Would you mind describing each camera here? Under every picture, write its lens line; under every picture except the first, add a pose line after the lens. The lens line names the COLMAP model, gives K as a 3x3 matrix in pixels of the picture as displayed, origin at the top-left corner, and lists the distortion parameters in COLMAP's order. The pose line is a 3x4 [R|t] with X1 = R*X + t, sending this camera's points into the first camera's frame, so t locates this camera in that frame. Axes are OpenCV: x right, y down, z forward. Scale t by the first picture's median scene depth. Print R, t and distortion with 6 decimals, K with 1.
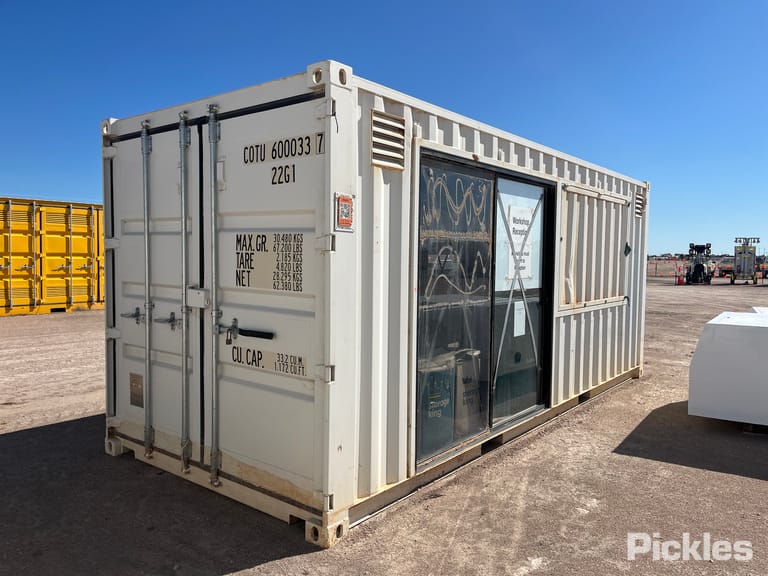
lens RADIAL K [[589.7, 0, 387.5], [0, 589.7, 286.9], [0, 0, 1]] dist [0.048813, -0.064967]
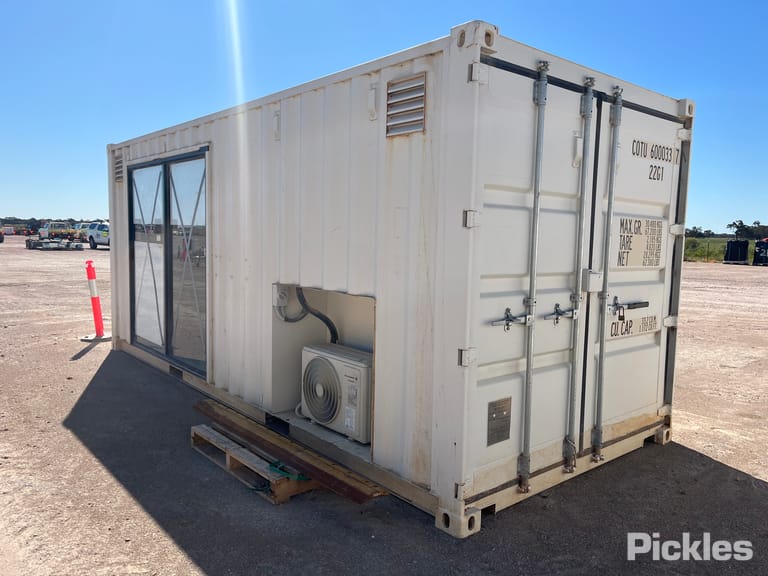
lens RADIAL K [[589.7, 0, 387.4], [0, 589.7, 287.7], [0, 0, 1]] dist [0.048813, -0.064967]
pose [[0.184831, -0.097647, 0.977907, -1.229398], [0.030475, 0.995143, 0.093608, -0.067470], [-0.982298, 0.012500, 0.186909, 1.066968]]
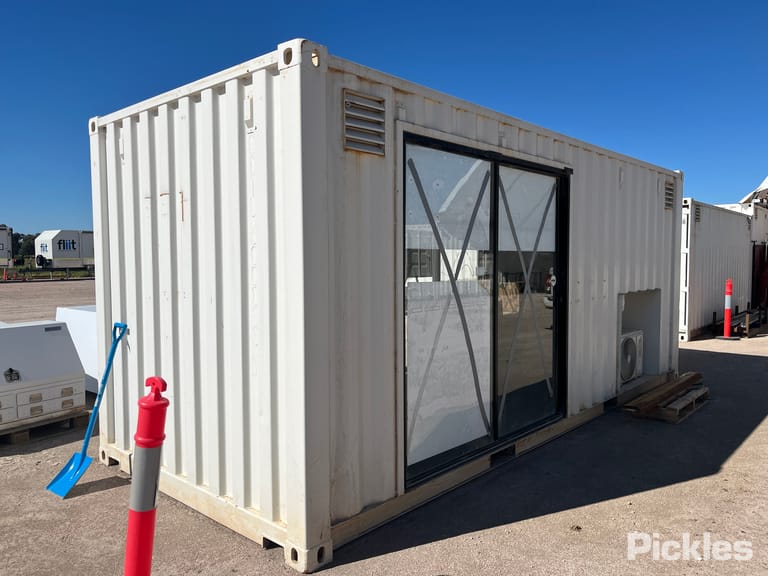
lens RADIAL K [[589.7, 0, 387.1], [0, 589.7, 285.3], [0, 0, 1]] dist [0.048813, -0.064967]
pose [[-0.998777, -0.014131, 0.047384, 0.245476], [-0.009193, 0.994653, 0.102864, -0.144251], [-0.048584, 0.102302, -0.993566, 2.881137]]
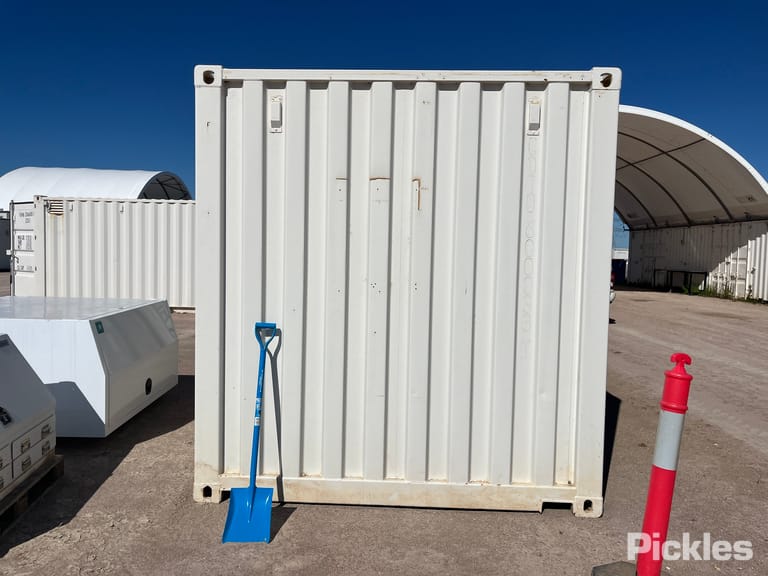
lens RADIAL K [[589.7, 0, 389.7], [0, 589.7, 274.3], [0, 0, 1]] dist [0.048813, -0.064967]
pose [[-0.795782, 0.005004, -0.605563, 1.124087], [-0.064184, 0.993637, 0.092557, -0.130240], [0.602173, 0.112523, -0.790397, 2.664903]]
